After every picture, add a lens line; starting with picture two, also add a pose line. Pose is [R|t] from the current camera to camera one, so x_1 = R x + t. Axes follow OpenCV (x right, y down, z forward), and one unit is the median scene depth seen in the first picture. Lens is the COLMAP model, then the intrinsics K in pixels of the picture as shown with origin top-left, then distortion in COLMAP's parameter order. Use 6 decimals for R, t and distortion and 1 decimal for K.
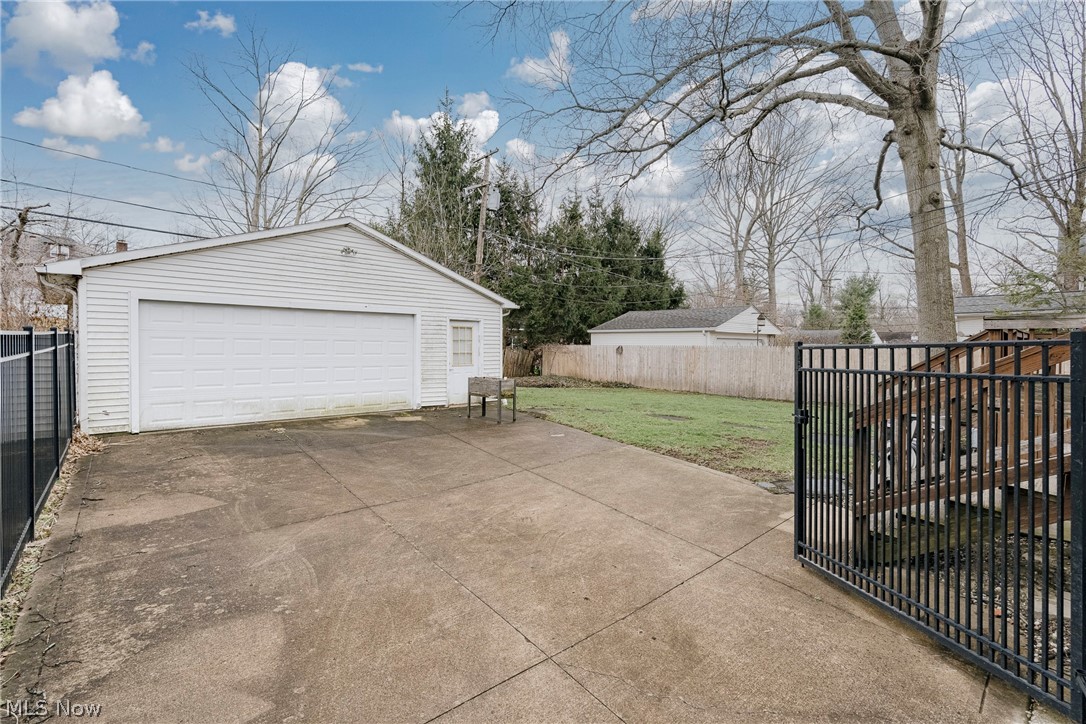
lens RADIAL K [[498.9, 0, 543.0], [0, 498.9, 362.0], [0, 0, 1]] dist [0.000582, 0.000031]
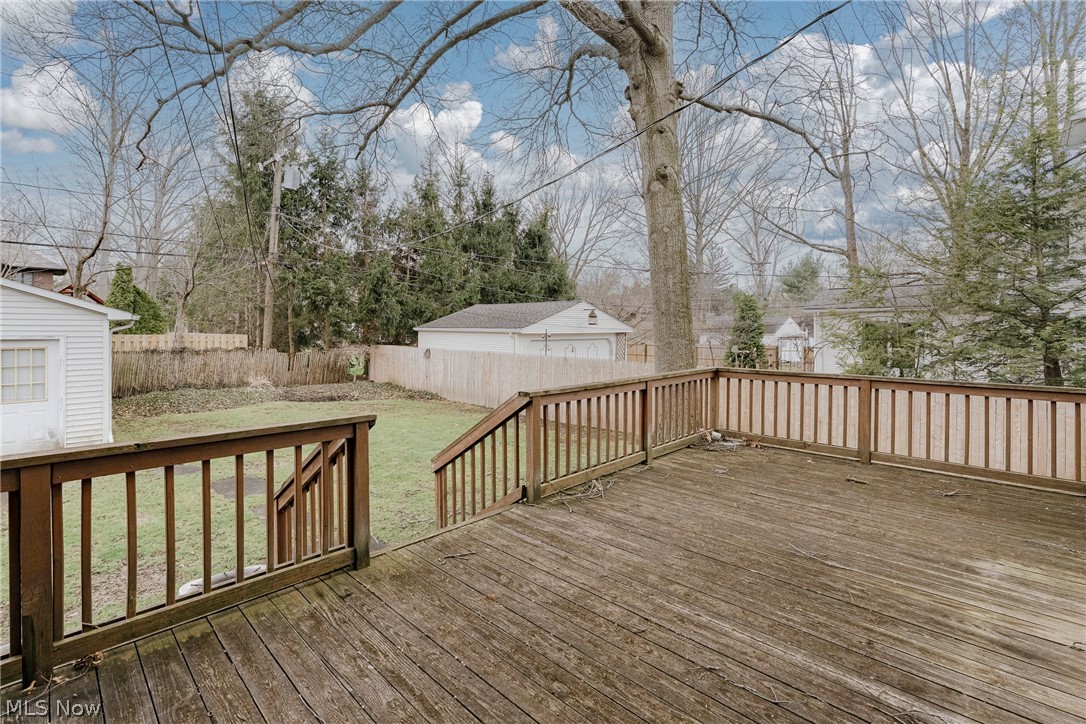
lens RADIAL K [[497.2, 0, 544.8], [0, 497.2, 337.4], [0, 0, 1]] dist [-0.001724, -0.000322]
pose [[0.999722, -0.004689, 0.023105, 0.332730], [0.004867, 0.999959, -0.007638, -0.044205], [-0.023068, 0.007748, 0.999704, 0.149369]]
